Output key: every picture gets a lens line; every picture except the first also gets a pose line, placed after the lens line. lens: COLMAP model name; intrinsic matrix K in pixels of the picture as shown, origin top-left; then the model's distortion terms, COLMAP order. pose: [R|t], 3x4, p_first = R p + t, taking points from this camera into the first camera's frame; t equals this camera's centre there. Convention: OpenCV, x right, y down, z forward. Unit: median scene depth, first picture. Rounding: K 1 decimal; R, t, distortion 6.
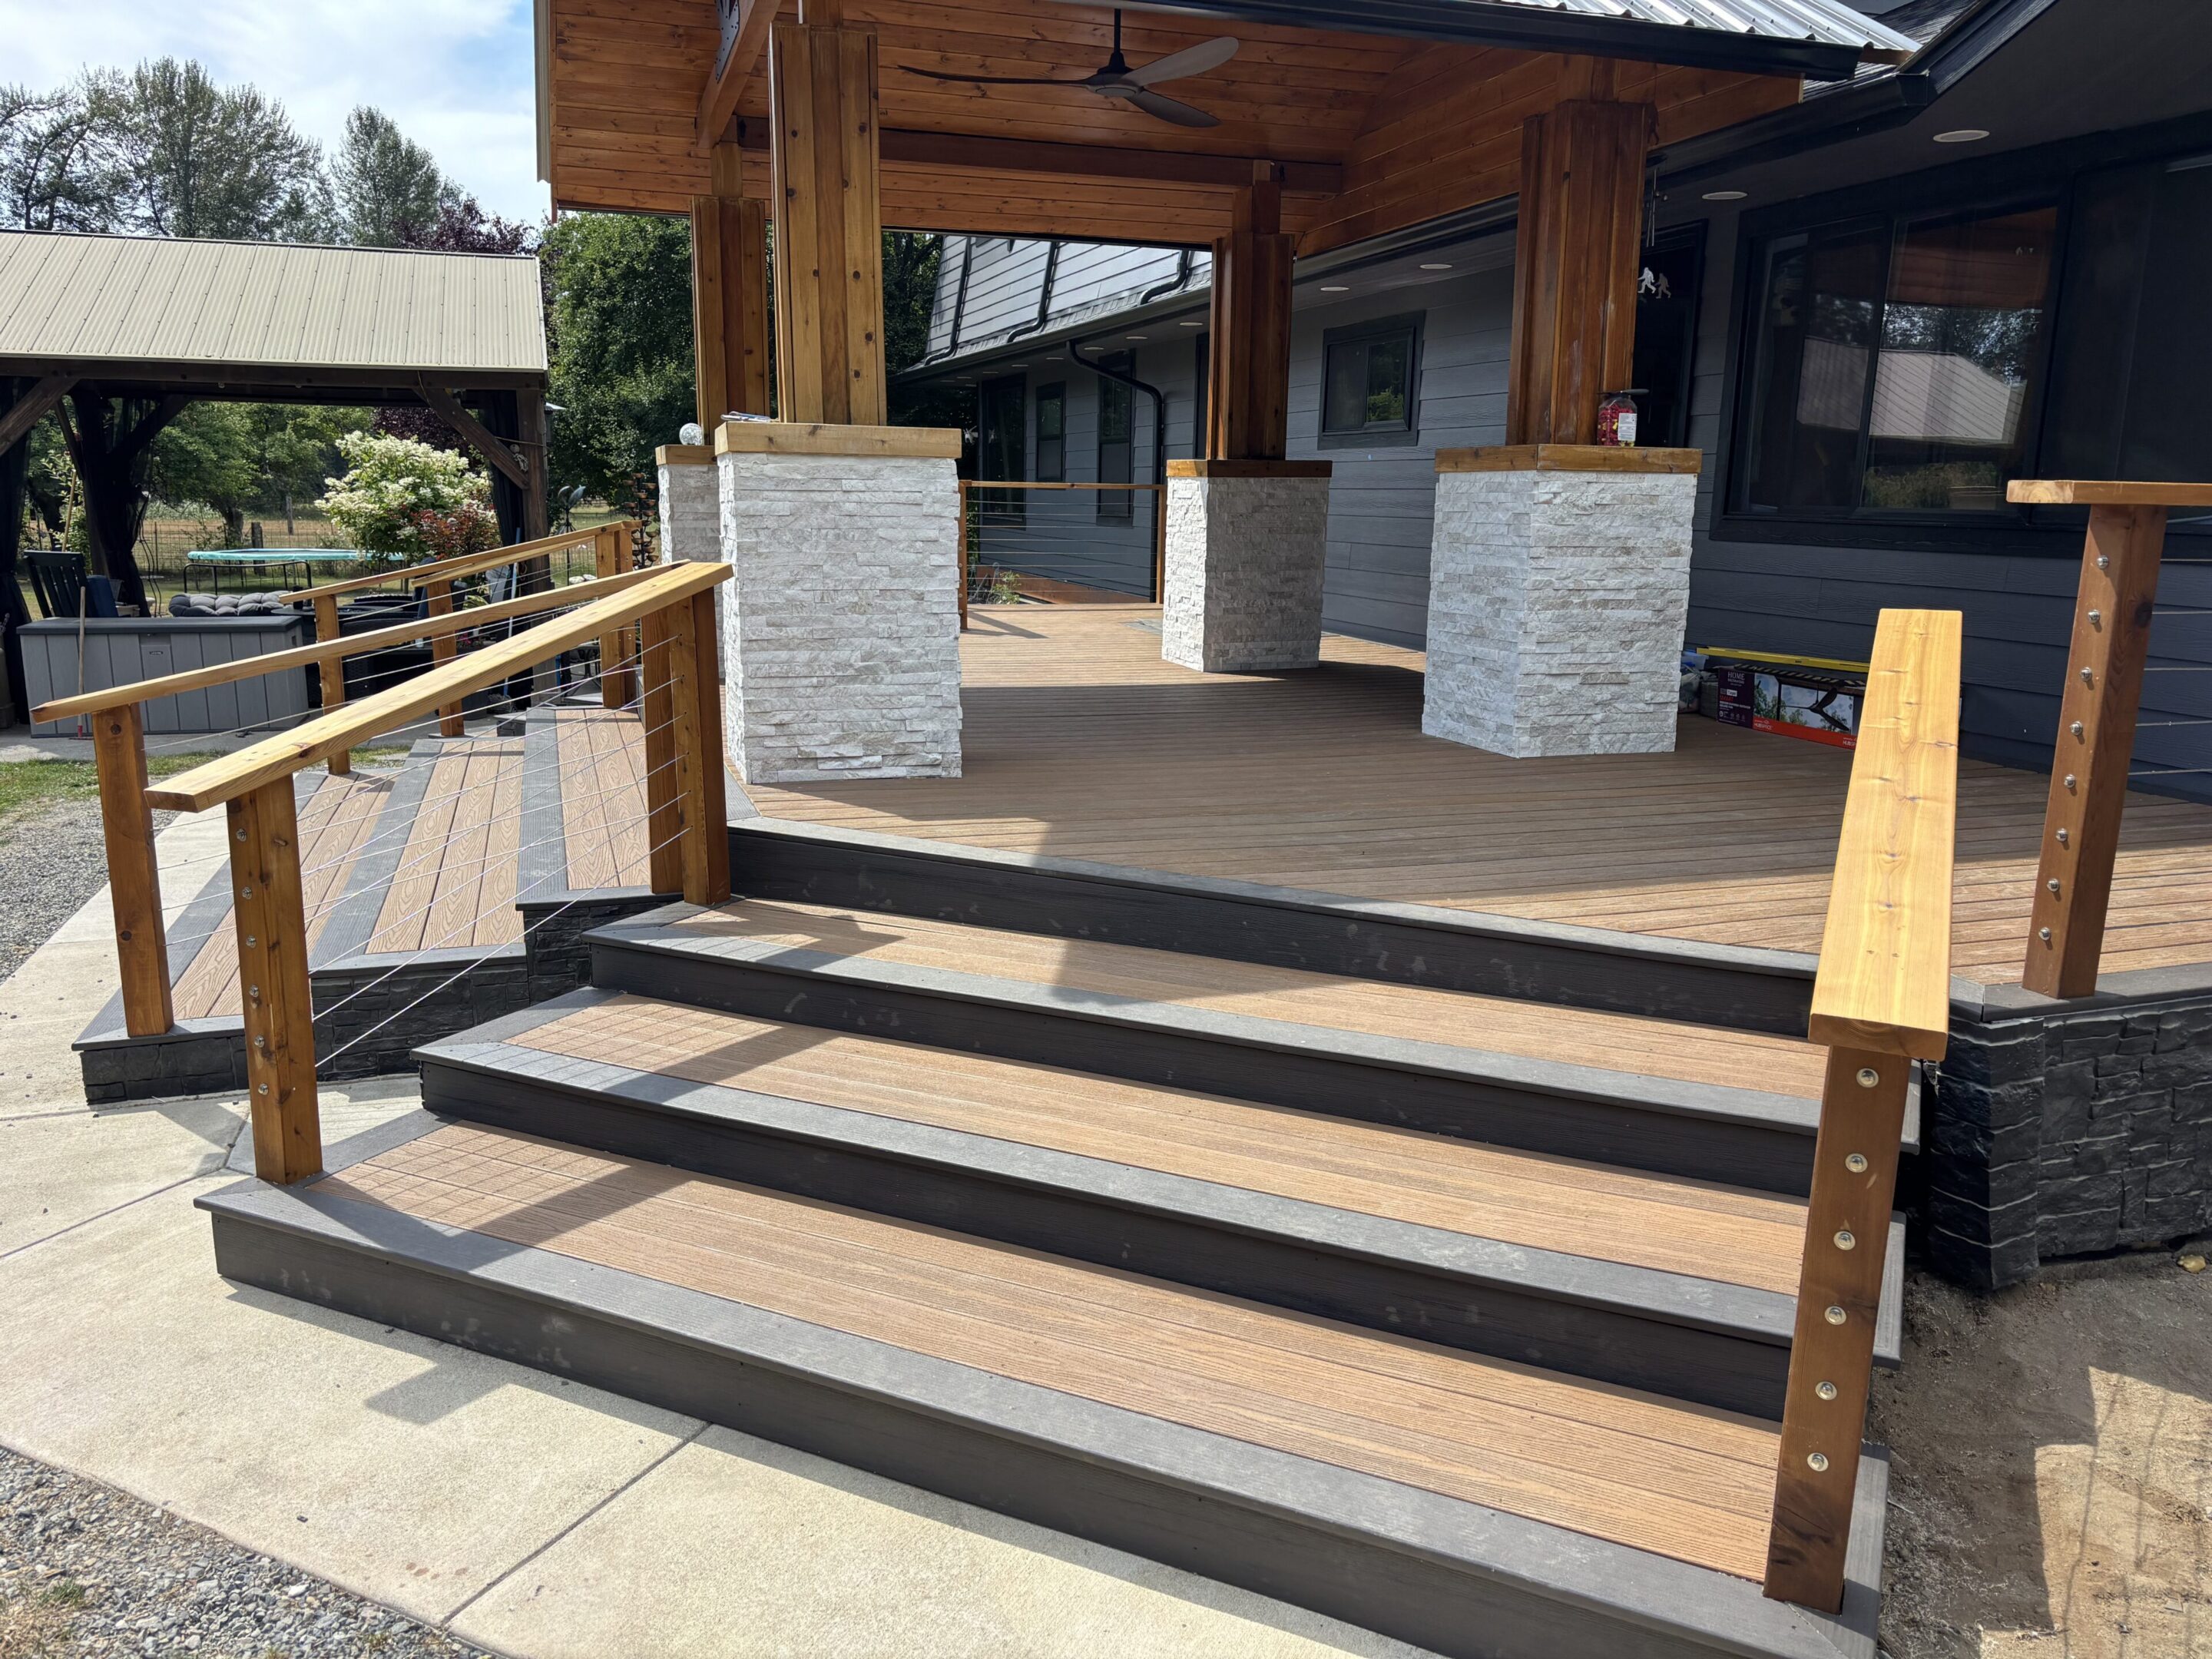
lens RADIAL K [[1702.0, 0, 1106.0], [0, 1702.0, 829.5], [0, 0, 1]] dist [0.029348, -0.004822]
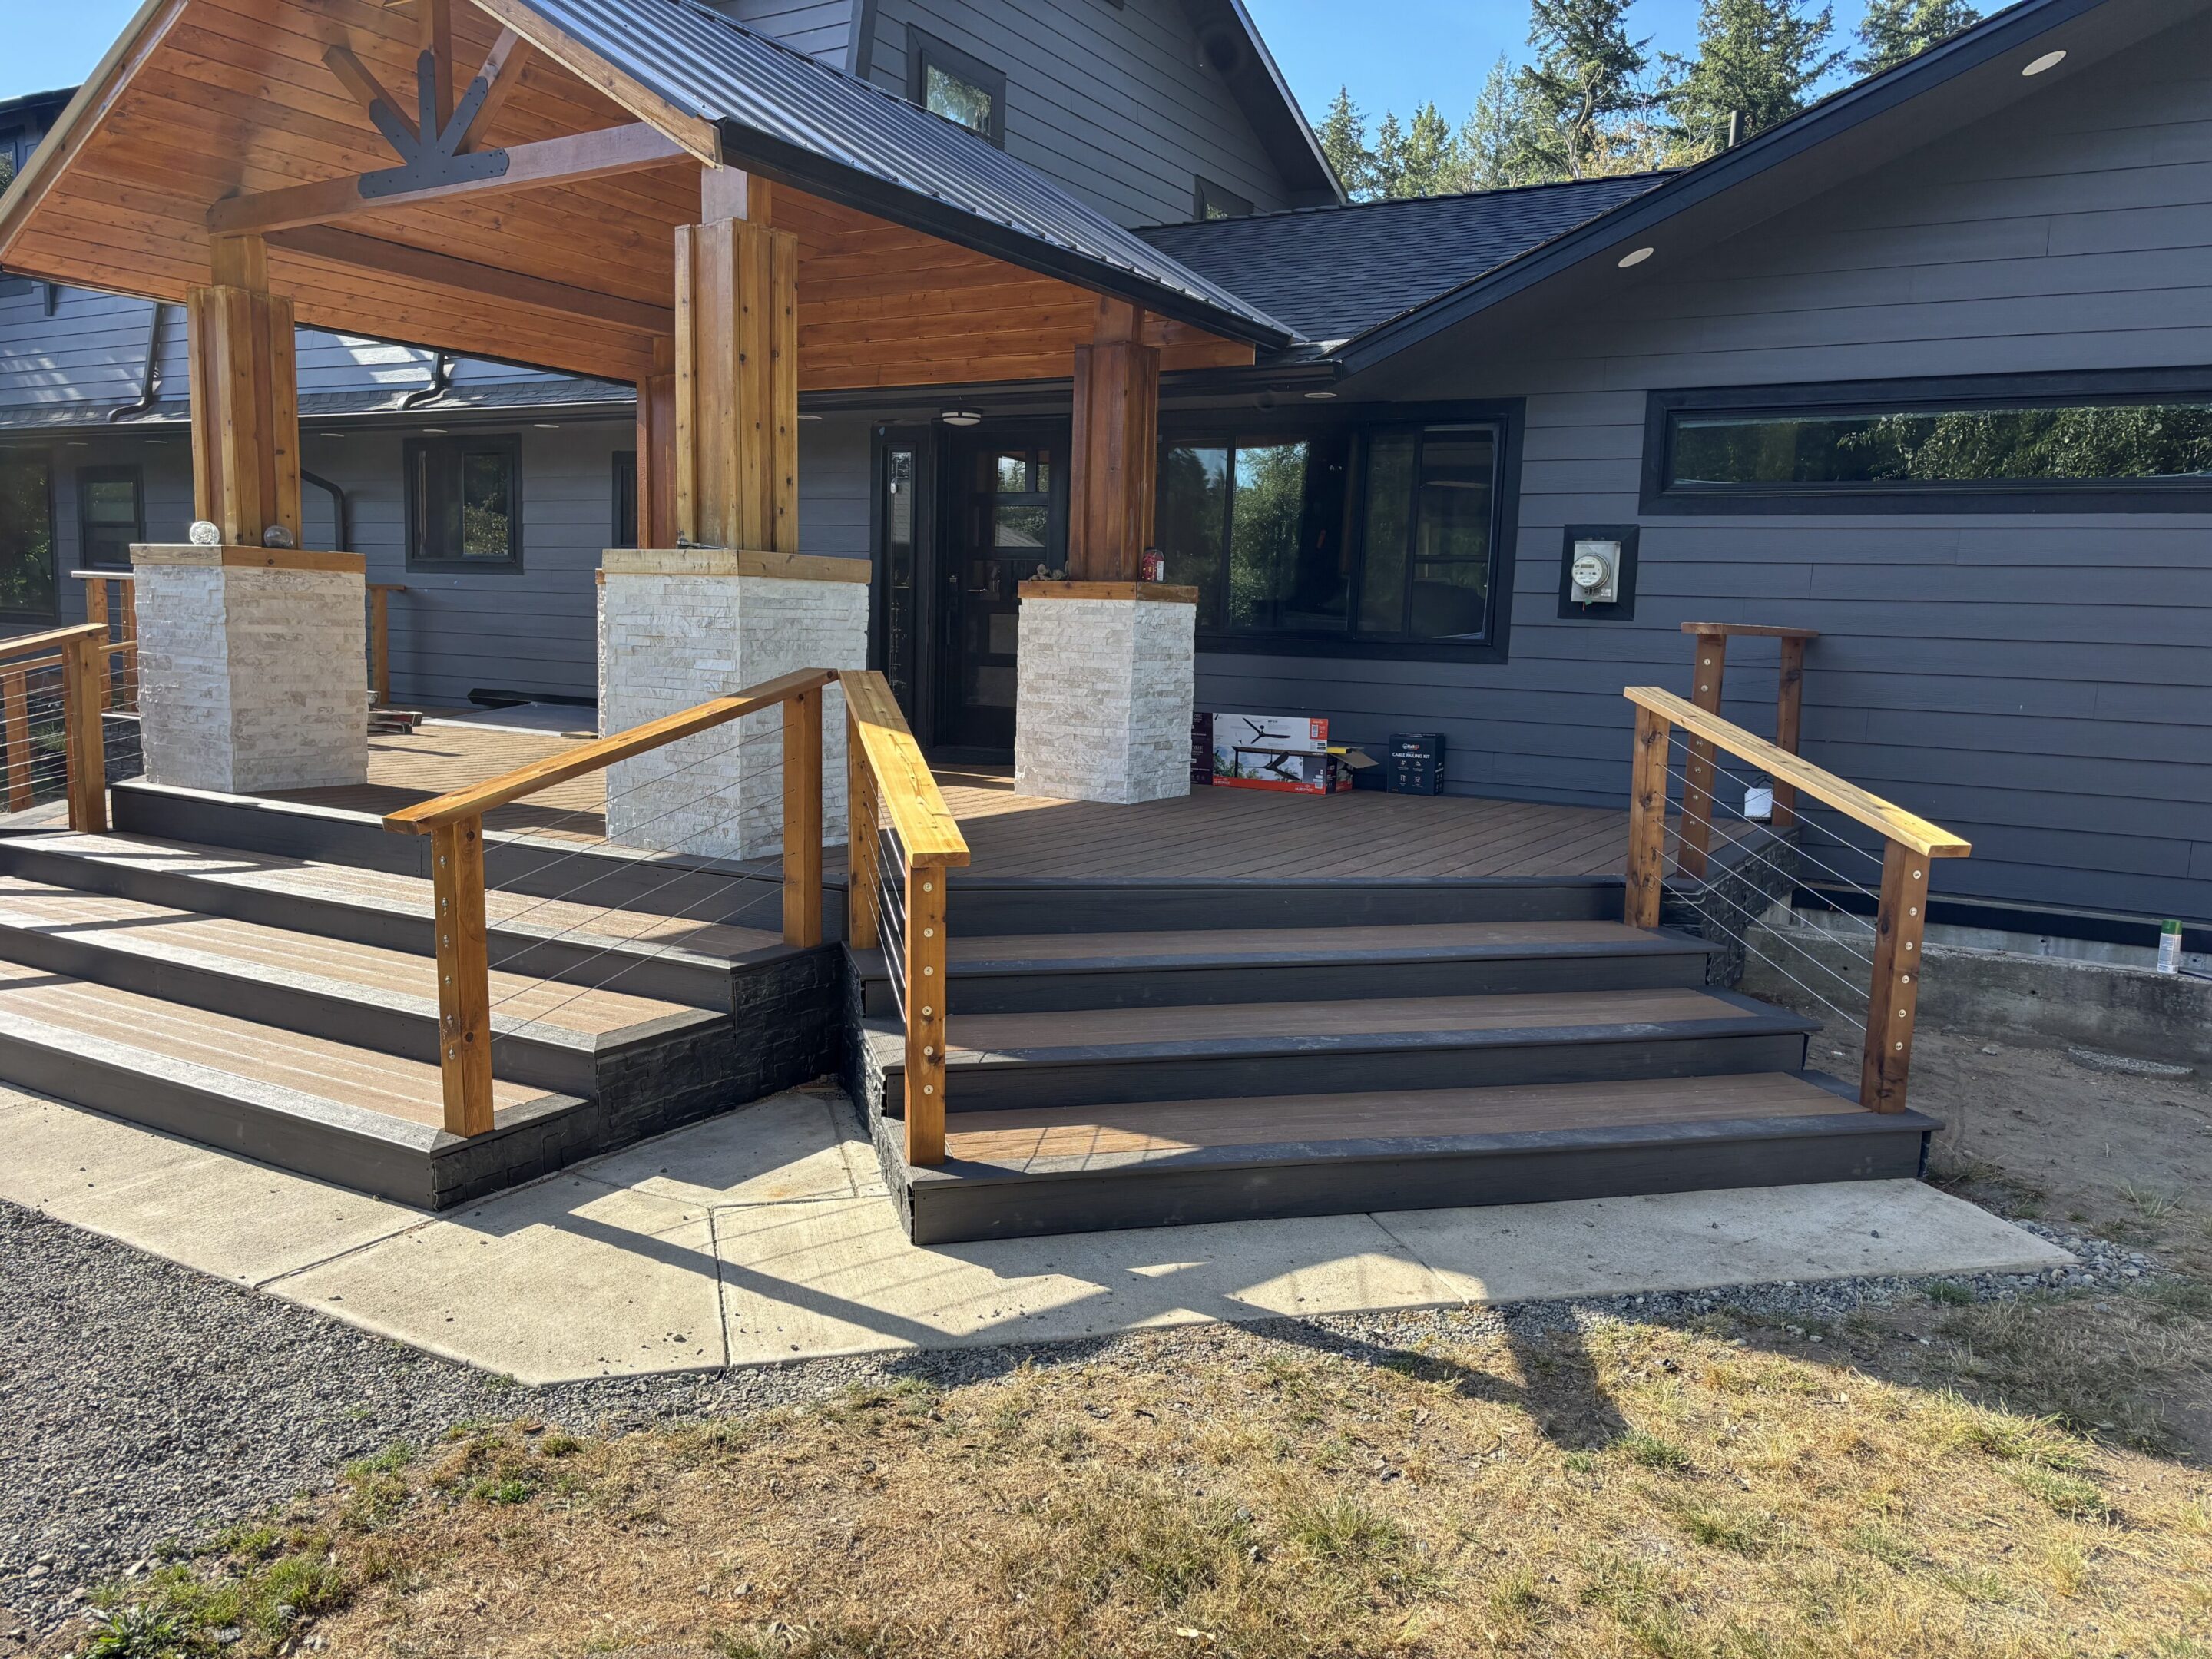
lens RADIAL K [[1666.7, 0, 1078.1], [0, 1666.7, 881.8], [0, 0, 1]] dist [0.056084, -0.063154]
pose [[0.767037, -0.089345, 0.635352, -0.454000], [0.103307, 0.994534, 0.015136, -0.002968], [-0.633232, 0.054027, 0.772074, -0.013968]]
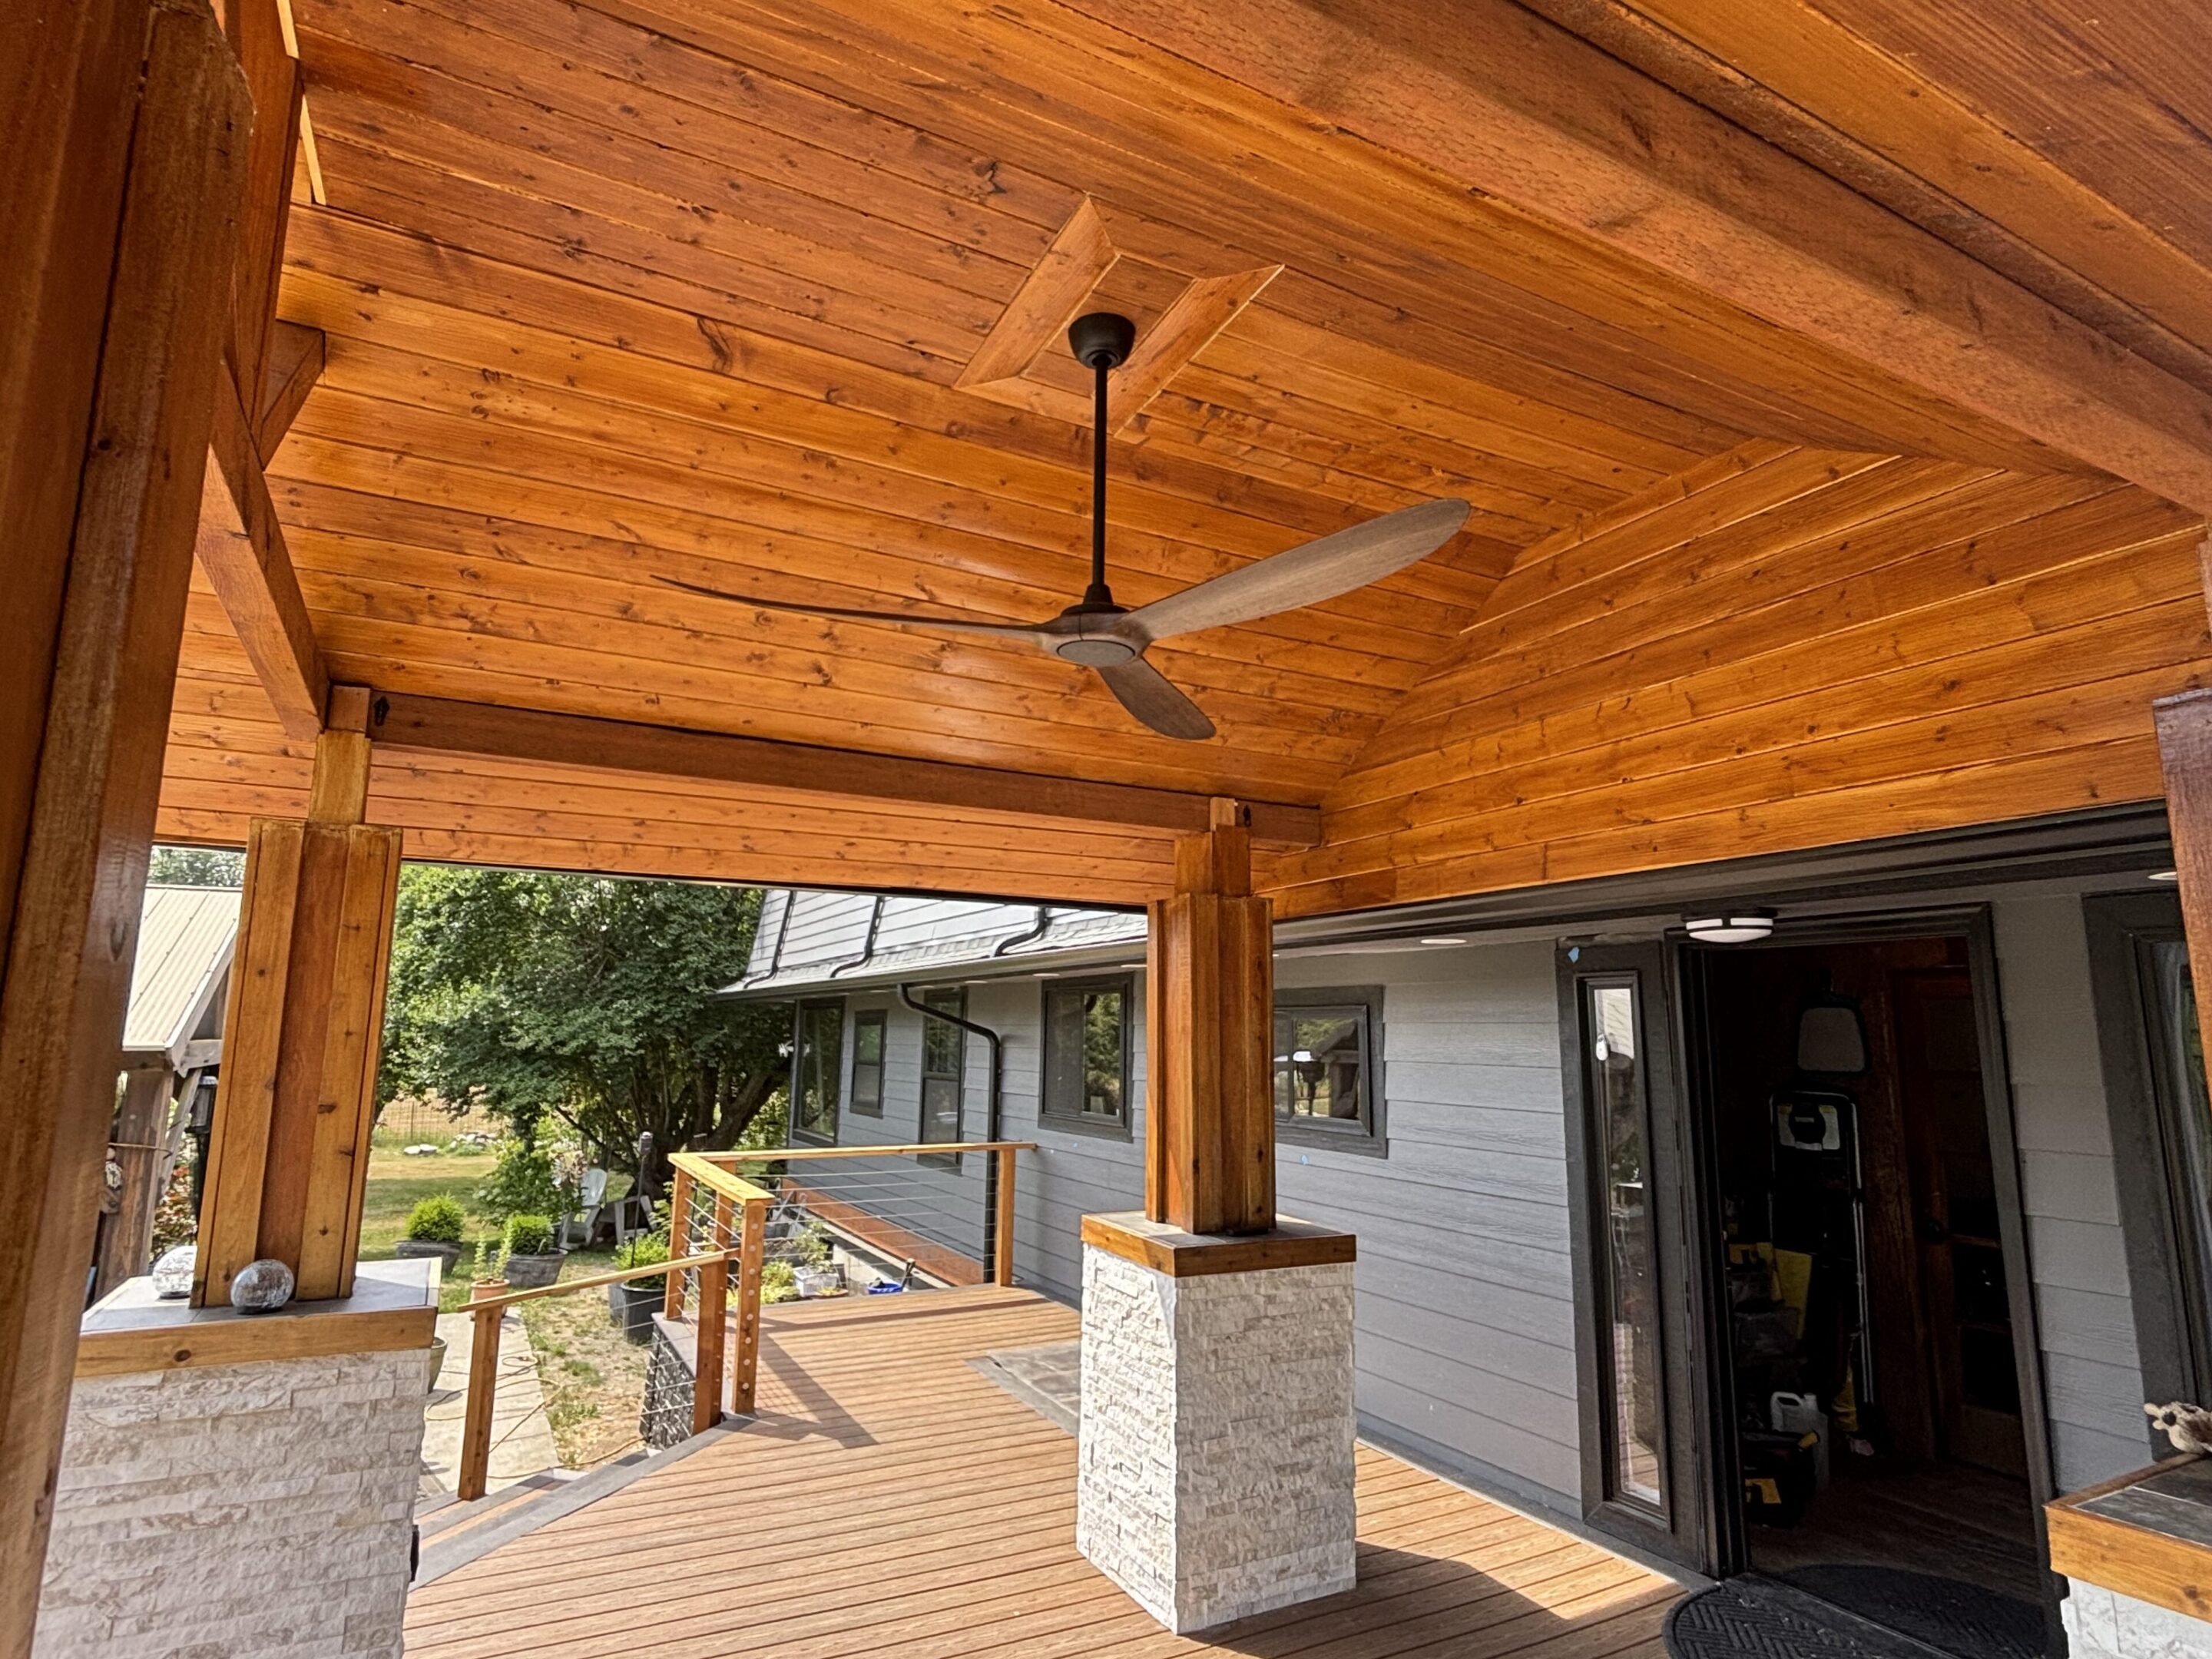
lens RADIAL K [[1214.7, 0, 1117.7], [0, 1214.7, 836.8], [0, 0, 1]] dist [0.011834, 0.000911]
pose [[0.983332, 0.026702, 0.179849, -0.041656], [0.038059, 0.937016, -0.347206, -0.201591], [-0.177792, 0.348264, 0.920382, 0.545169]]
